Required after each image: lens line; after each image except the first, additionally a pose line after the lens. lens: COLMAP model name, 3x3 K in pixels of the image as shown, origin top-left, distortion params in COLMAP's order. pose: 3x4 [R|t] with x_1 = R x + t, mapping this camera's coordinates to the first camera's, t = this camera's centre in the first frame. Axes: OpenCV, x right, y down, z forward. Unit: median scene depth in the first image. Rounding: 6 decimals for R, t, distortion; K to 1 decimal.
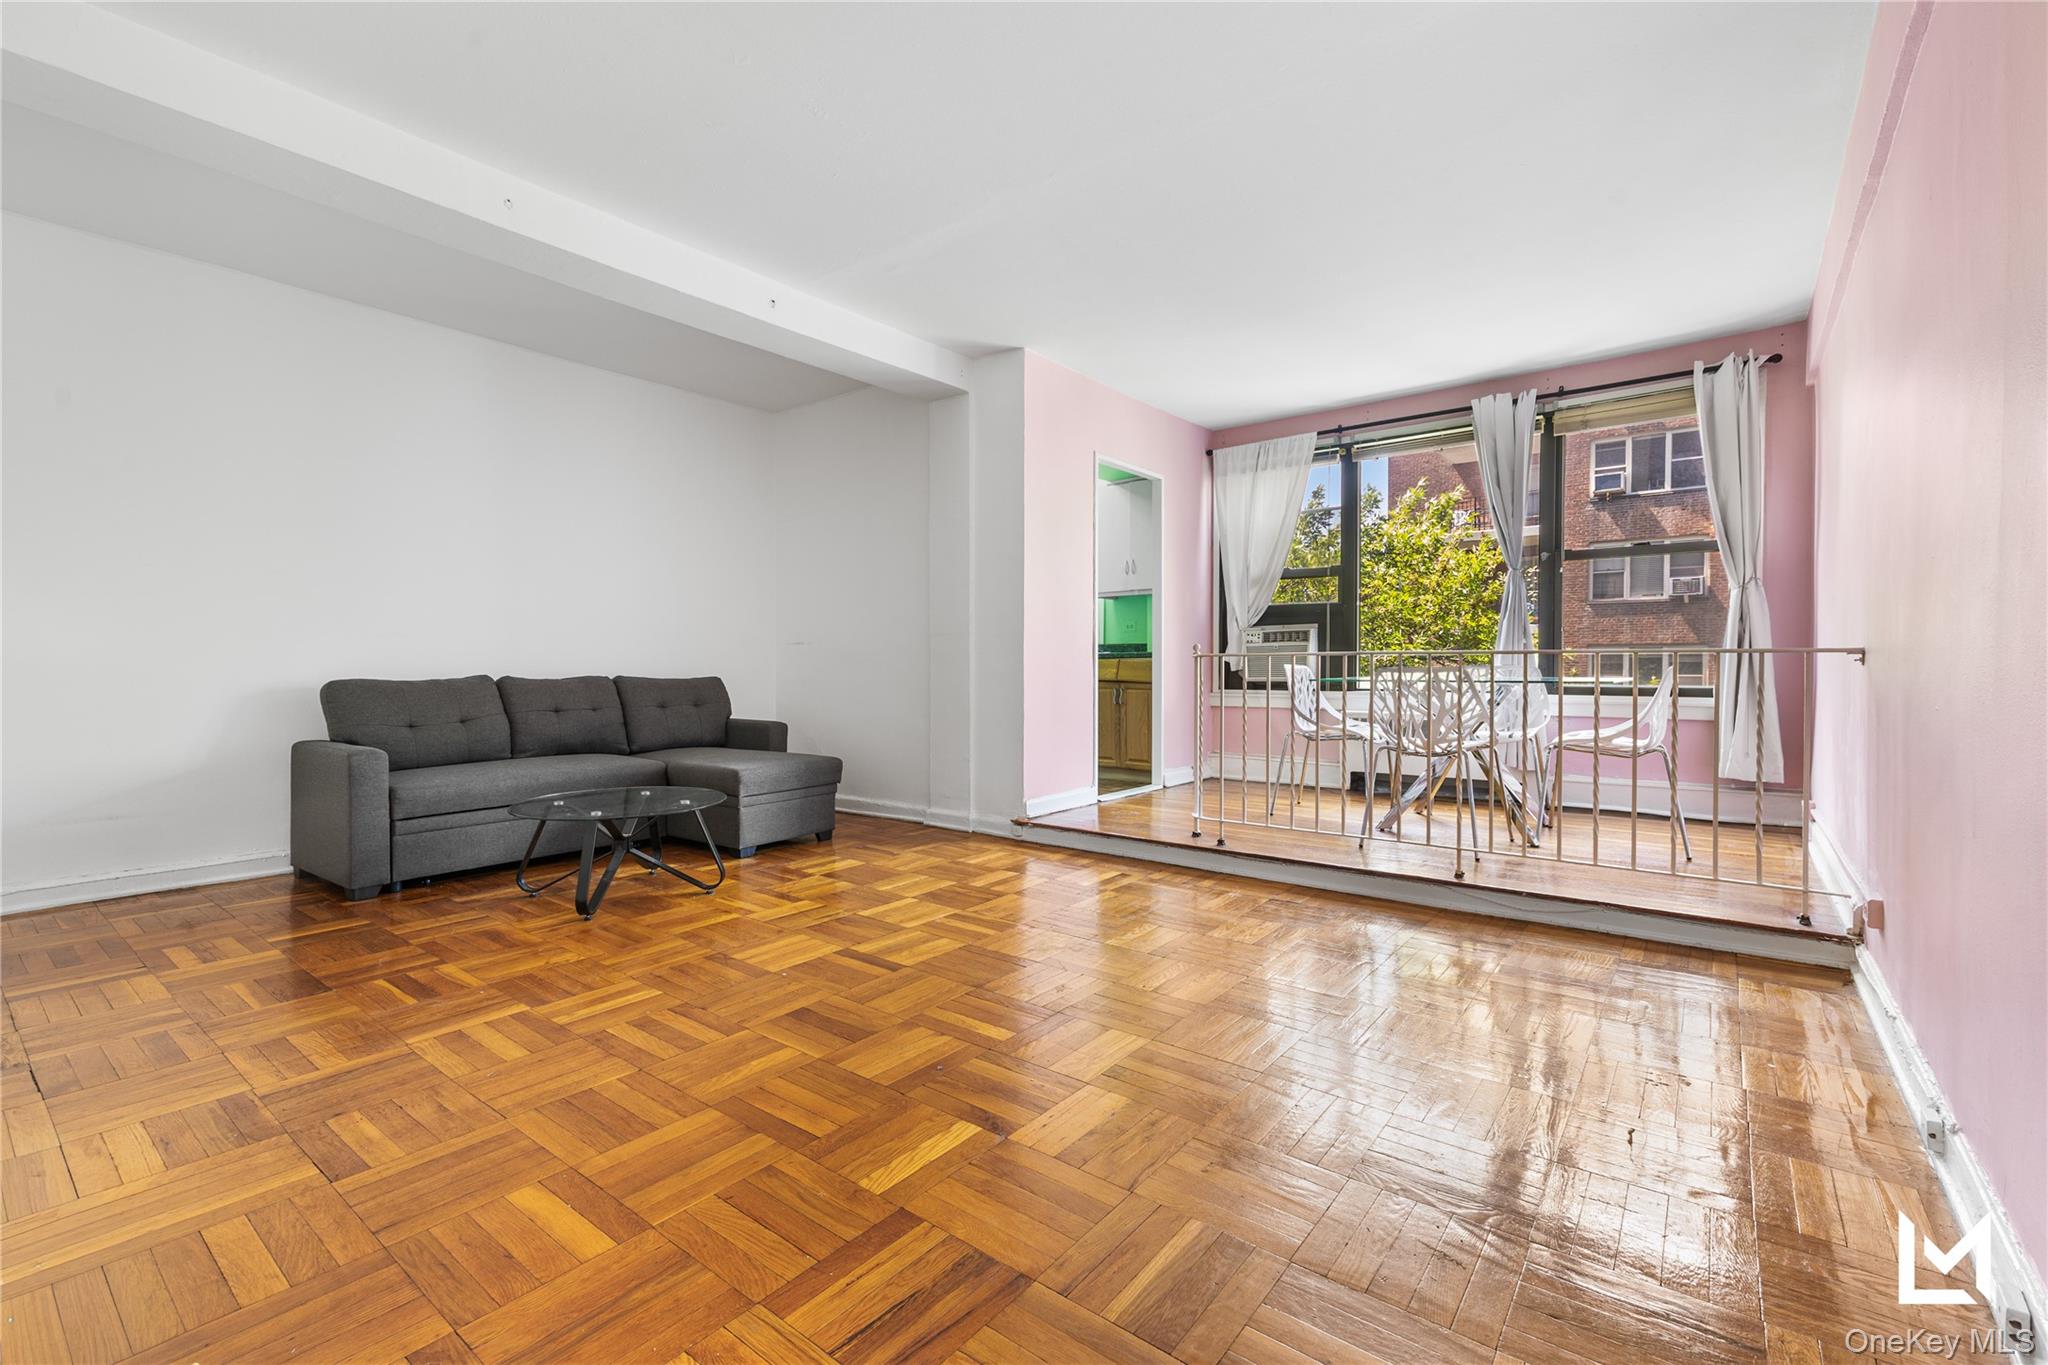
lens RADIAL K [[889.7, 0, 1024.0], [0, 889.7, 682.5], [0, 0, 1]] dist [0.000779, 0.000054]
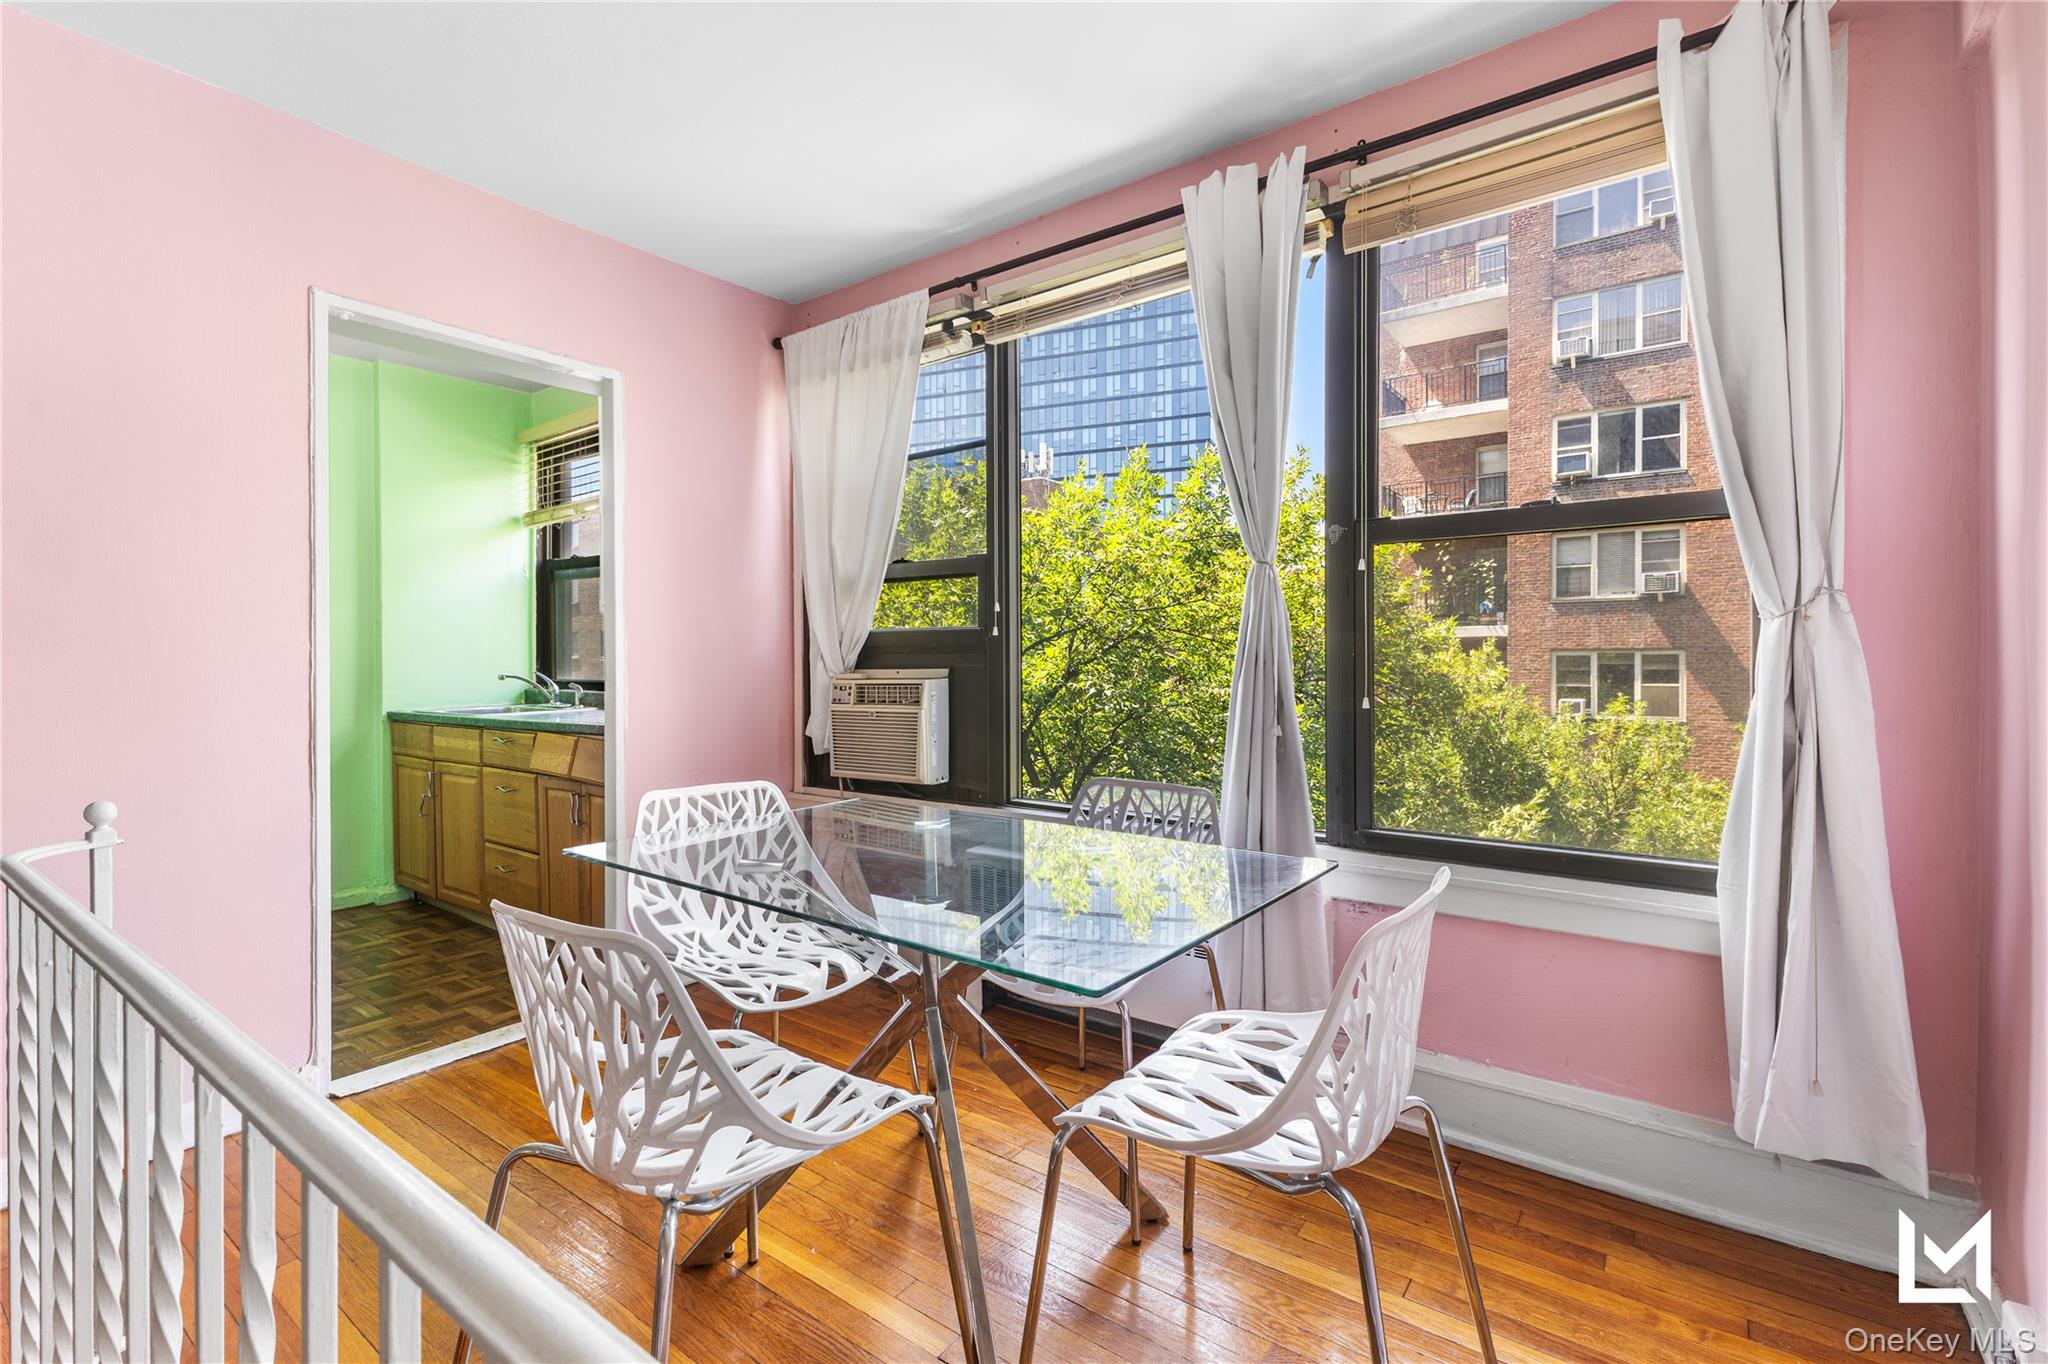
lens RADIAL K [[915.8, 0, 1026.1], [0, 915.8, 667.5], [0, 0, 1]] dist [-0.000919, -0.000402]
pose [[0.999484, -0.002381, 0.032040, 0.360342], [0.002767, 0.999924, -0.012002, -0.060788], [-0.032009, 0.012084, 0.999415, 0.476371]]
